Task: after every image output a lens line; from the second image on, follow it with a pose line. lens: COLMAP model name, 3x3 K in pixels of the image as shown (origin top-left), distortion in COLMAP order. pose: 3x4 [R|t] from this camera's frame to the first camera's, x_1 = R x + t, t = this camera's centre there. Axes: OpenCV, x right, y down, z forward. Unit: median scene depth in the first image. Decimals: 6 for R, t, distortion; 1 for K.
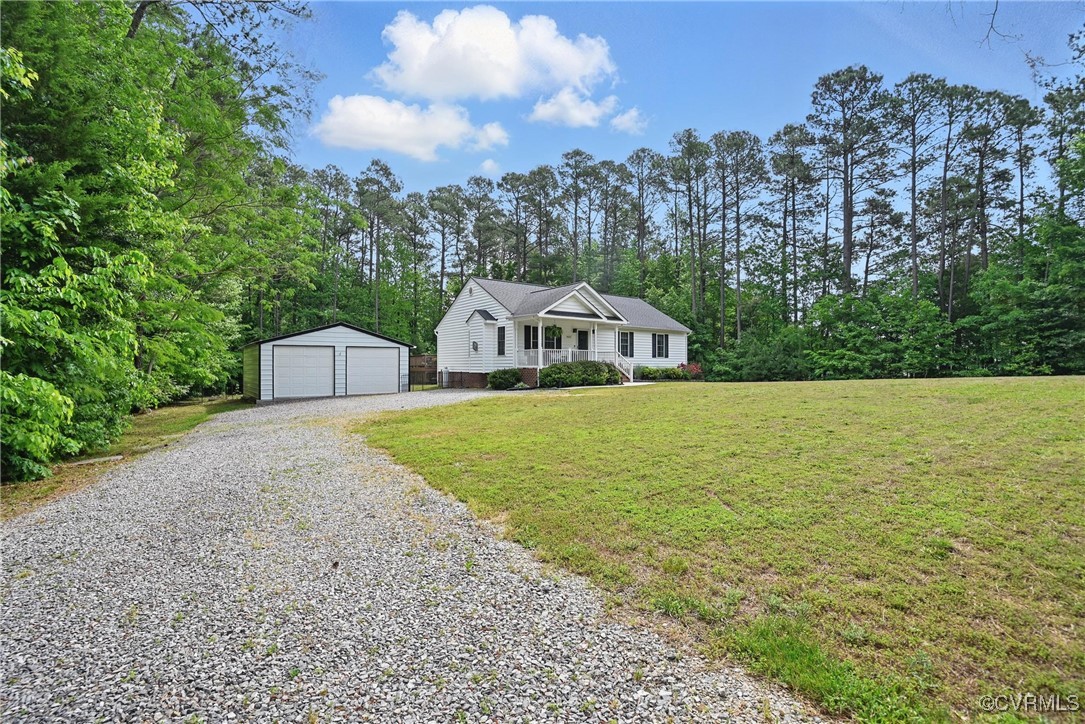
lens RADIAL K [[473.6, 0, 541.7], [0, 473.6, 354.1], [0, 0, 1]] dist [-0.055041, 0.000752]
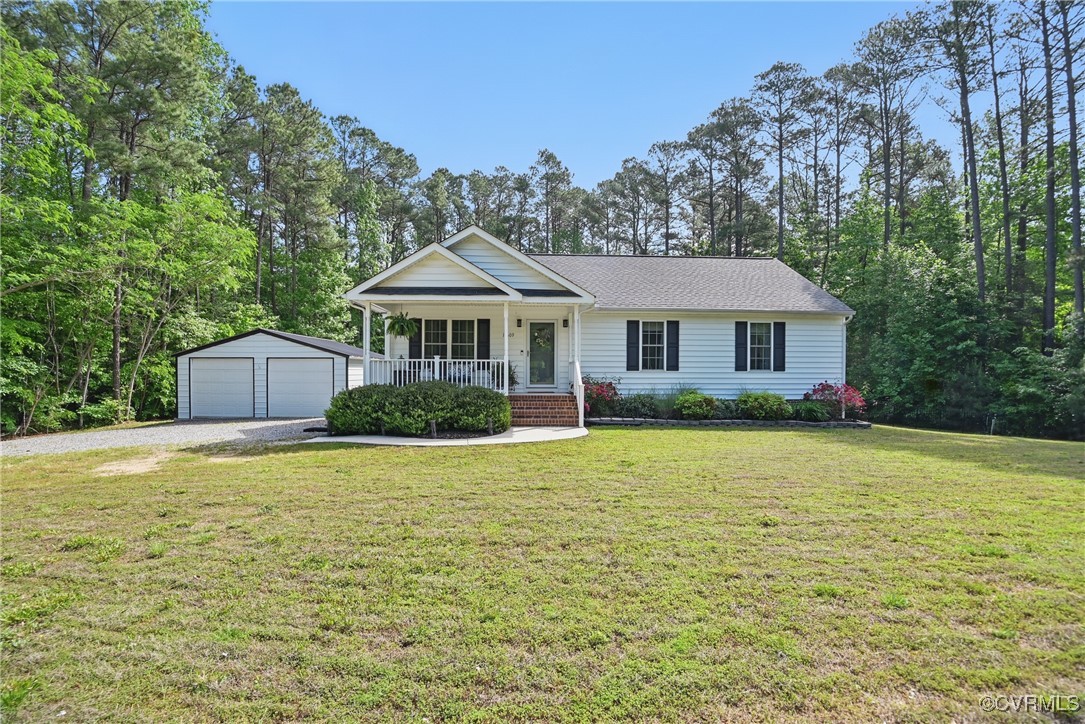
lens RADIAL K [[473.6, 0, 541.7], [0, 473.6, 354.1], [0, 0, 1]] dist [-0.055041, 0.000752]
pose [[0.816397, -0.014914, -0.577298, 0.355722], [0.011030, 0.999887, -0.010234, -0.007294], [0.577385, 0.001988, 0.816469, 0.502938]]
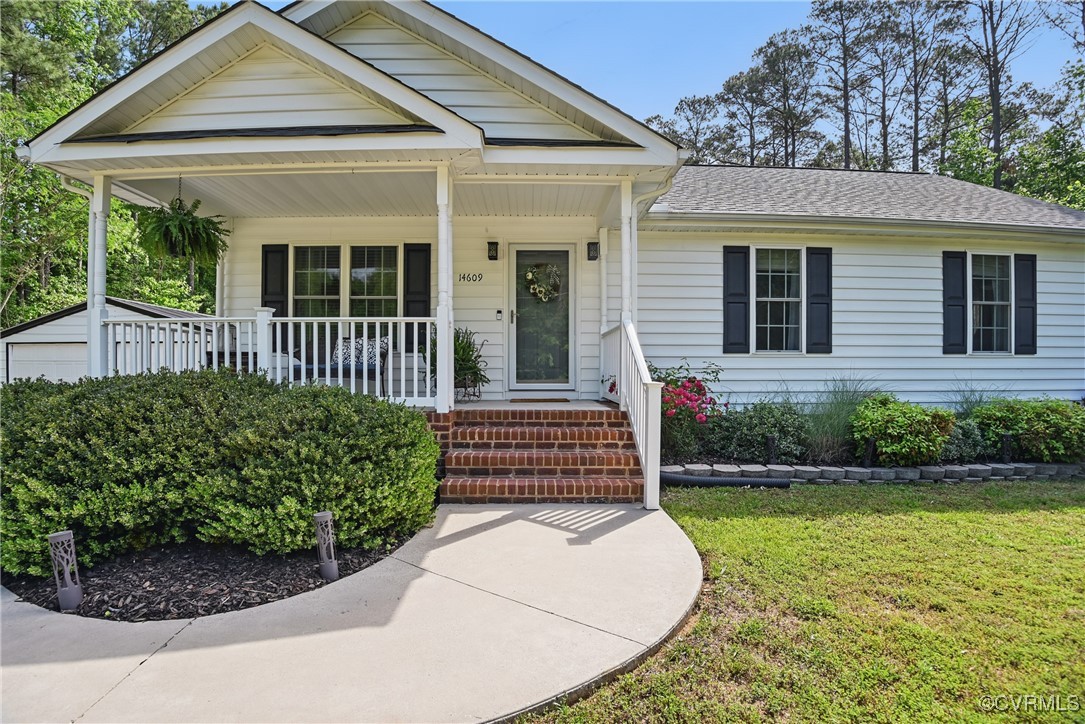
lens RADIAL K [[481.6, 0, 542.5], [0, 481.6, 362.0], [0, 0, 1]] dist [-0.058865, 0.000361]
pose [[0.805687, -0.007248, -0.592297, 0.212860], [0.013913, 0.999881, 0.006689, 0.007151], [0.592178, -0.013630, 0.805692, 0.712387]]
